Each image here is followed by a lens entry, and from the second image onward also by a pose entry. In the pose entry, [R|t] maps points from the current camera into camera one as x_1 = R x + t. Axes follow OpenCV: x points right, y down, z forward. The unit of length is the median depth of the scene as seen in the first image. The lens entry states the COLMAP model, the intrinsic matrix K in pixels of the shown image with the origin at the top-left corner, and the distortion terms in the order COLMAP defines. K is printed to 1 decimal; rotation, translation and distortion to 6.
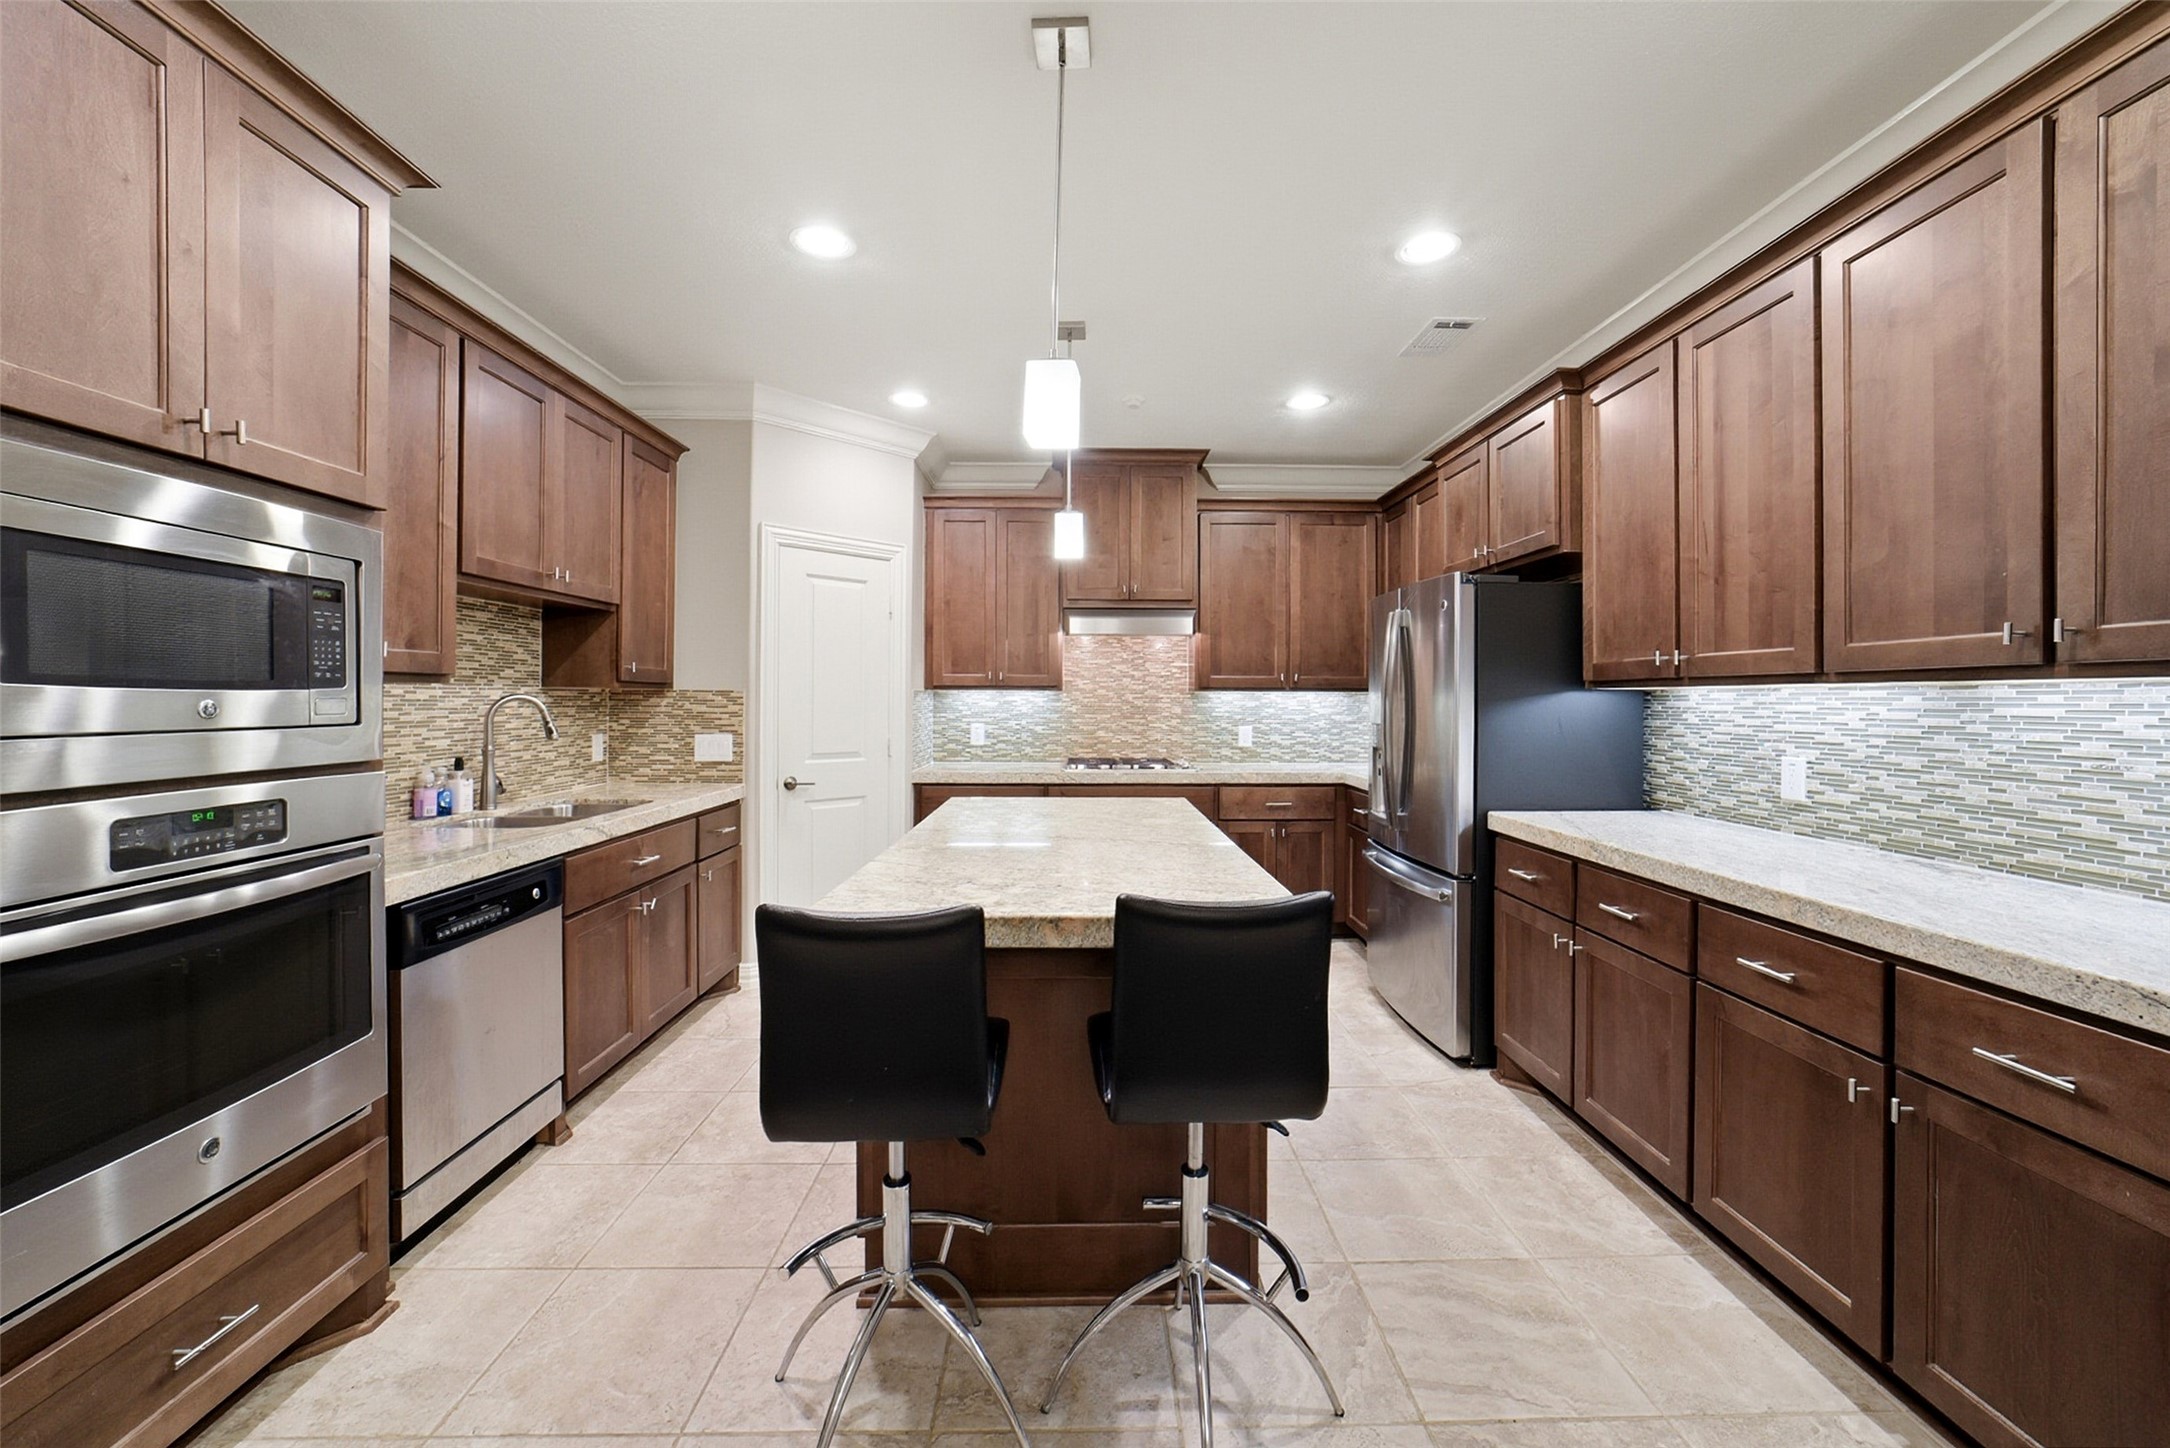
lens RADIAL K [[858.3, 0, 1089.0], [0, 858.3, 703.6], [0, 0, 1]] dist [-0.026448, 0.008204]
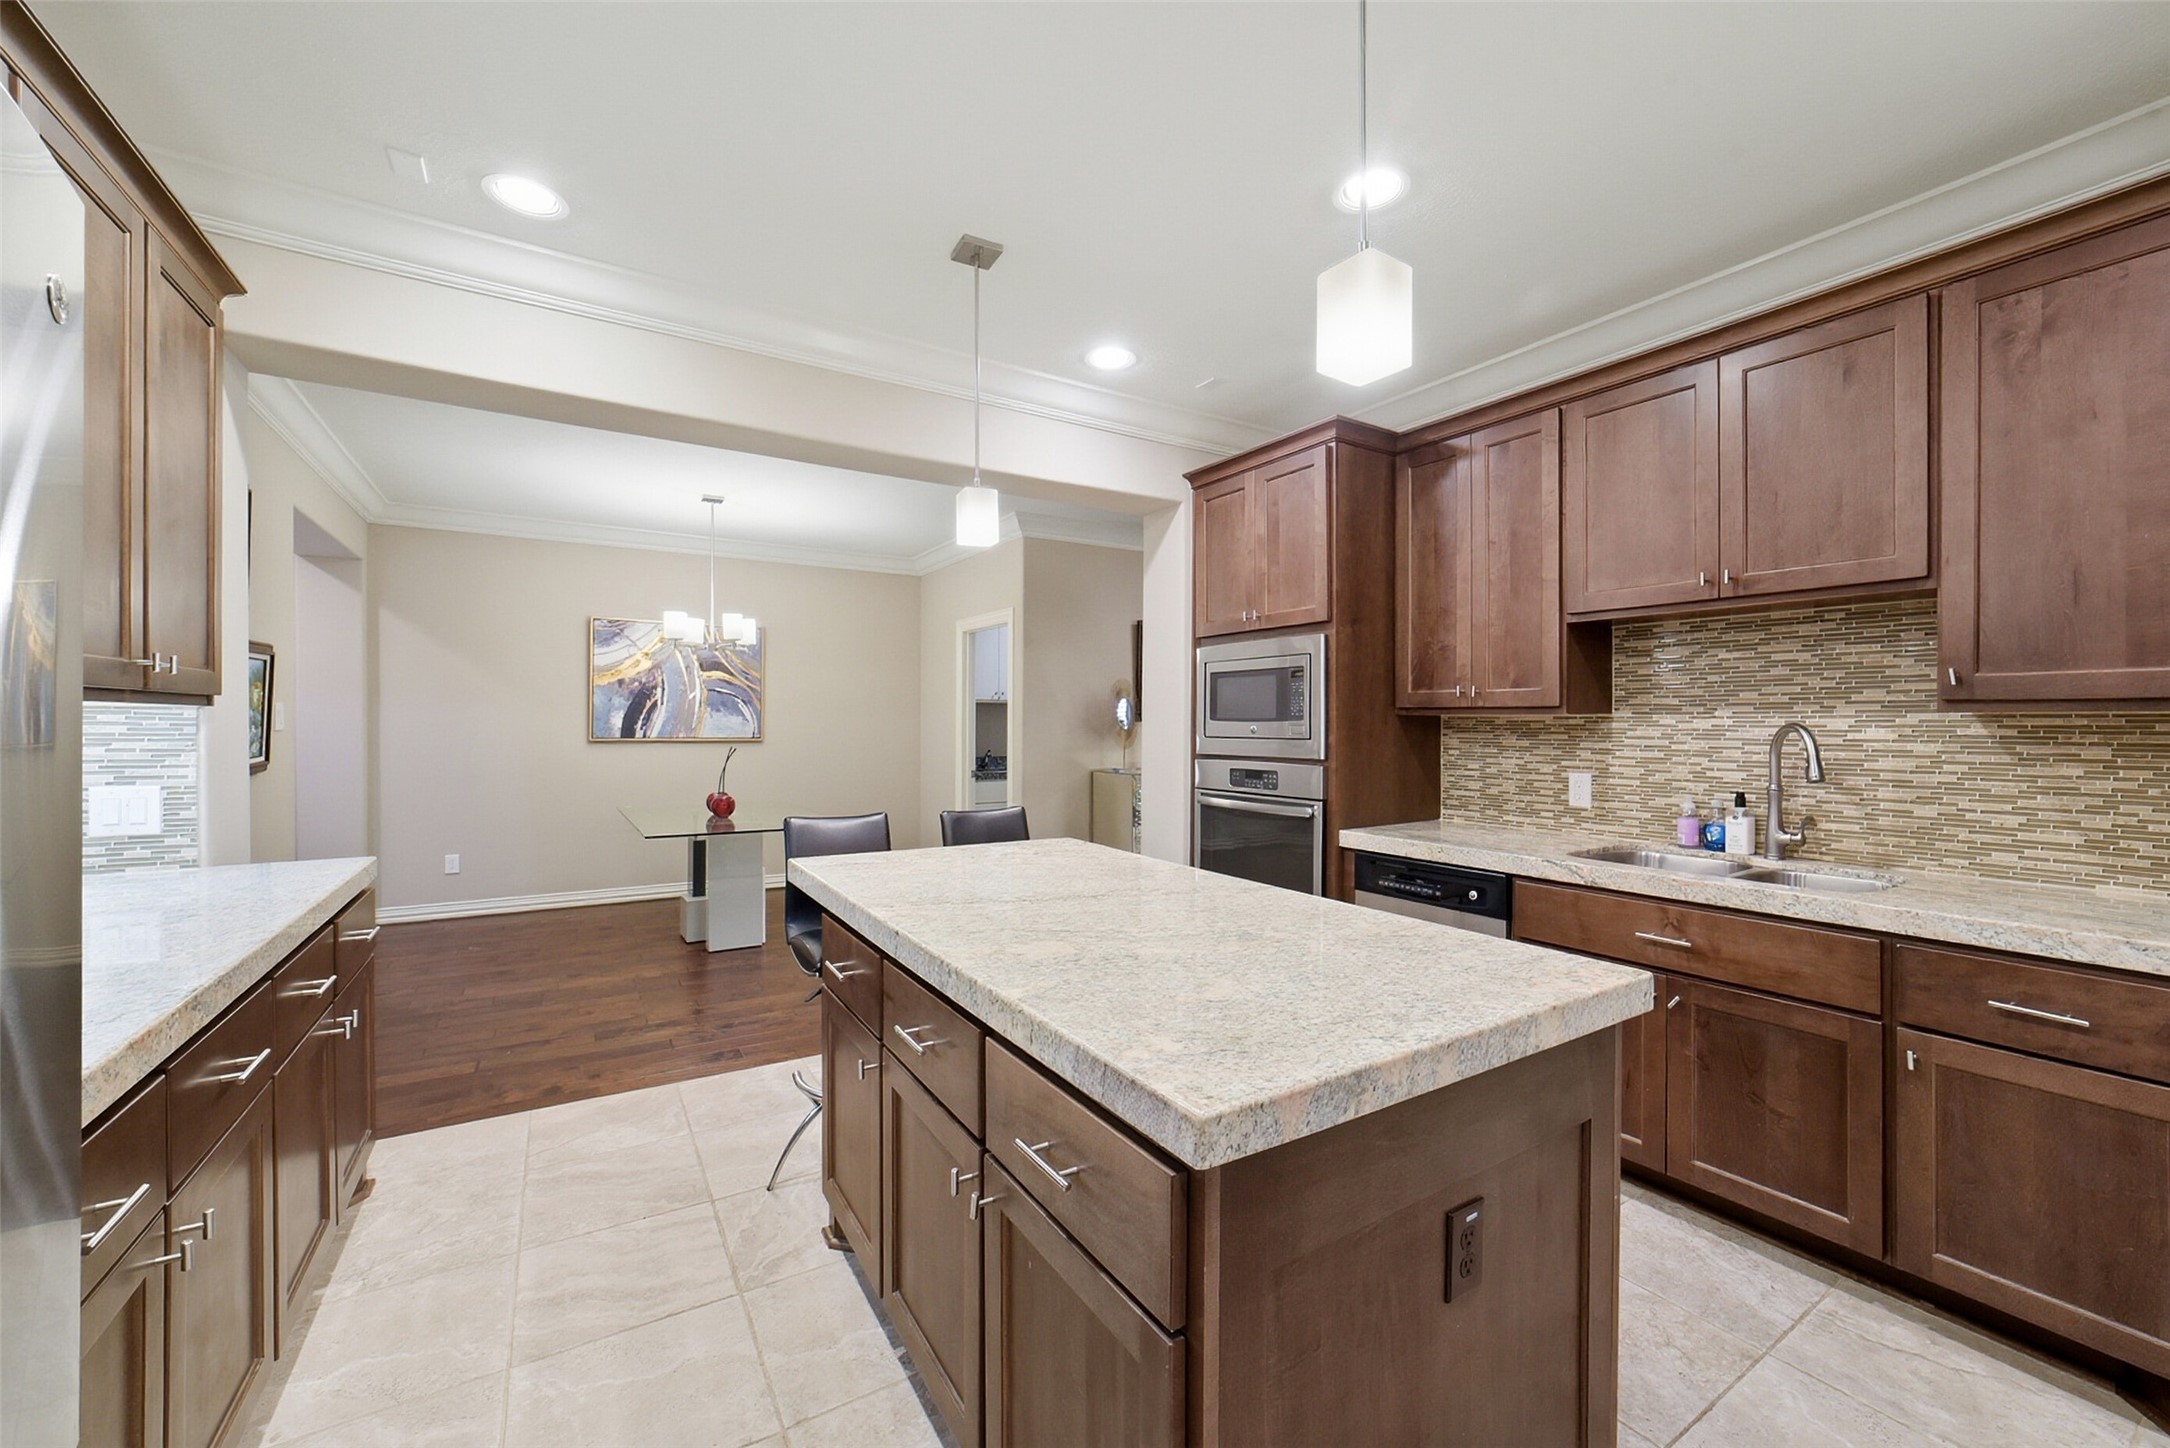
lens RADIAL K [[858.3, 0, 1093.1], [0, 858.3, 724.0], [0, 0, 1]] dist [-0.026448, 0.008204]
pose [[-0.854685, -0.005085, -0.519122, 0.323269], [-0.008845, 0.999950, 0.004766, -0.008685], [0.519072, 0.008665, -0.854687, 1.414635]]
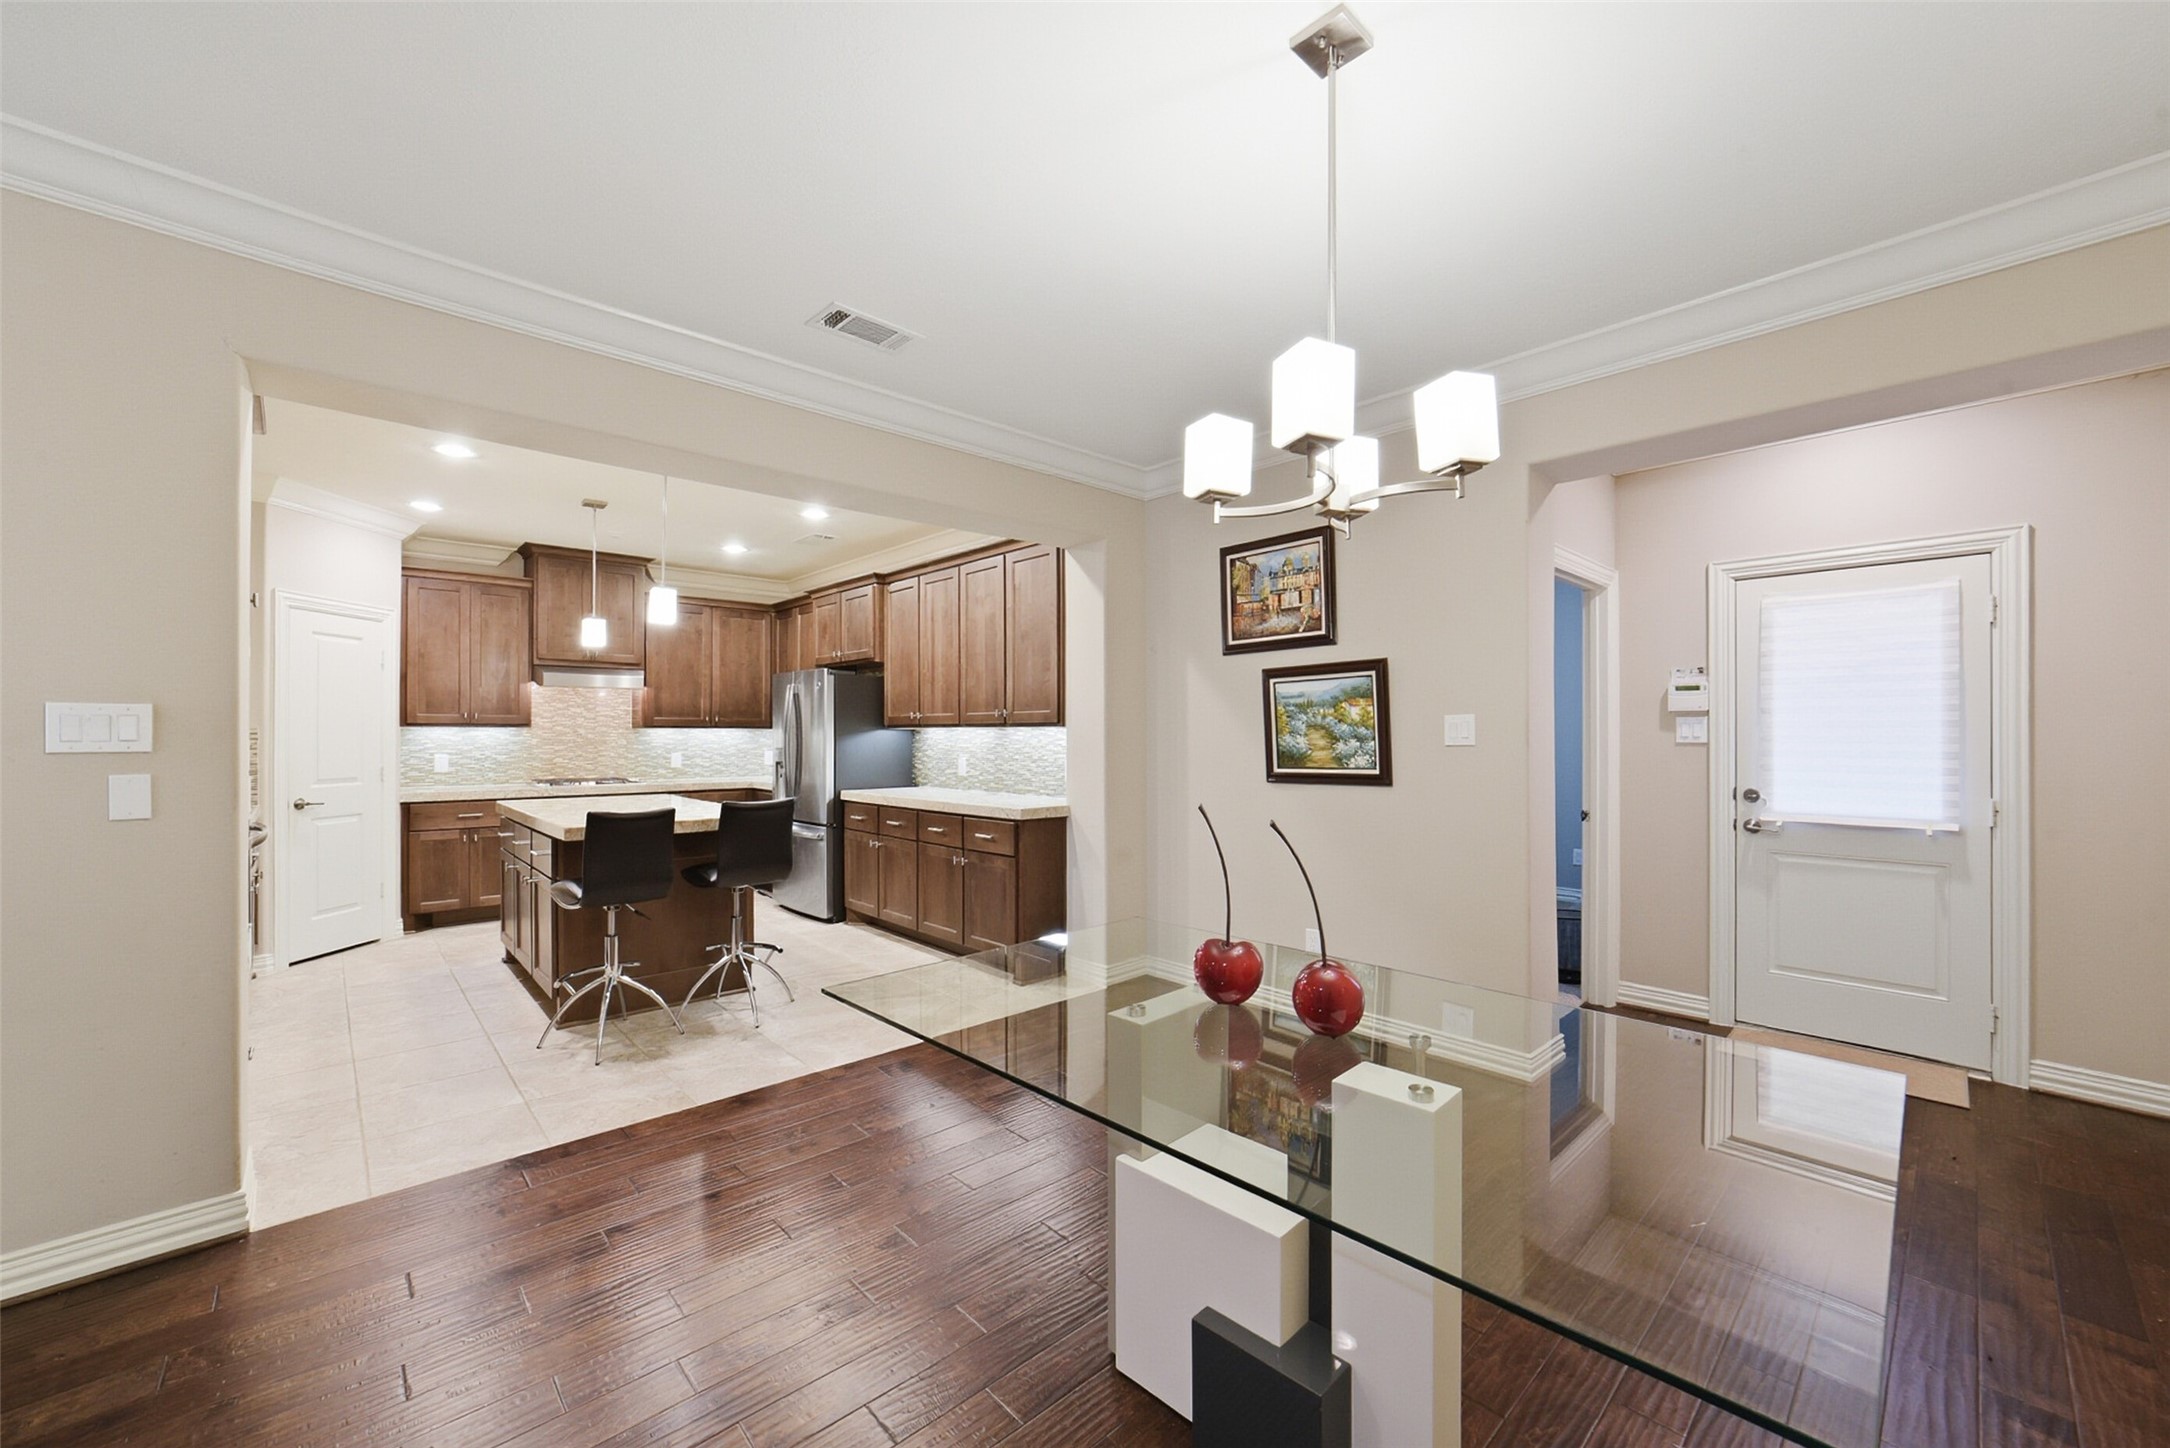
lens RADIAL K [[858.3, 0, 1099.4], [0, 858.3, 734.7], [0, 0, 1]] dist [-0.026448, 0.008204]
pose [[0.742917, -0.002461, 0.669379, -0.429163], [0.004584, 0.999988, -0.001411, 0.002905], [-0.669368, 0.004117, 0.742919, -0.904955]]
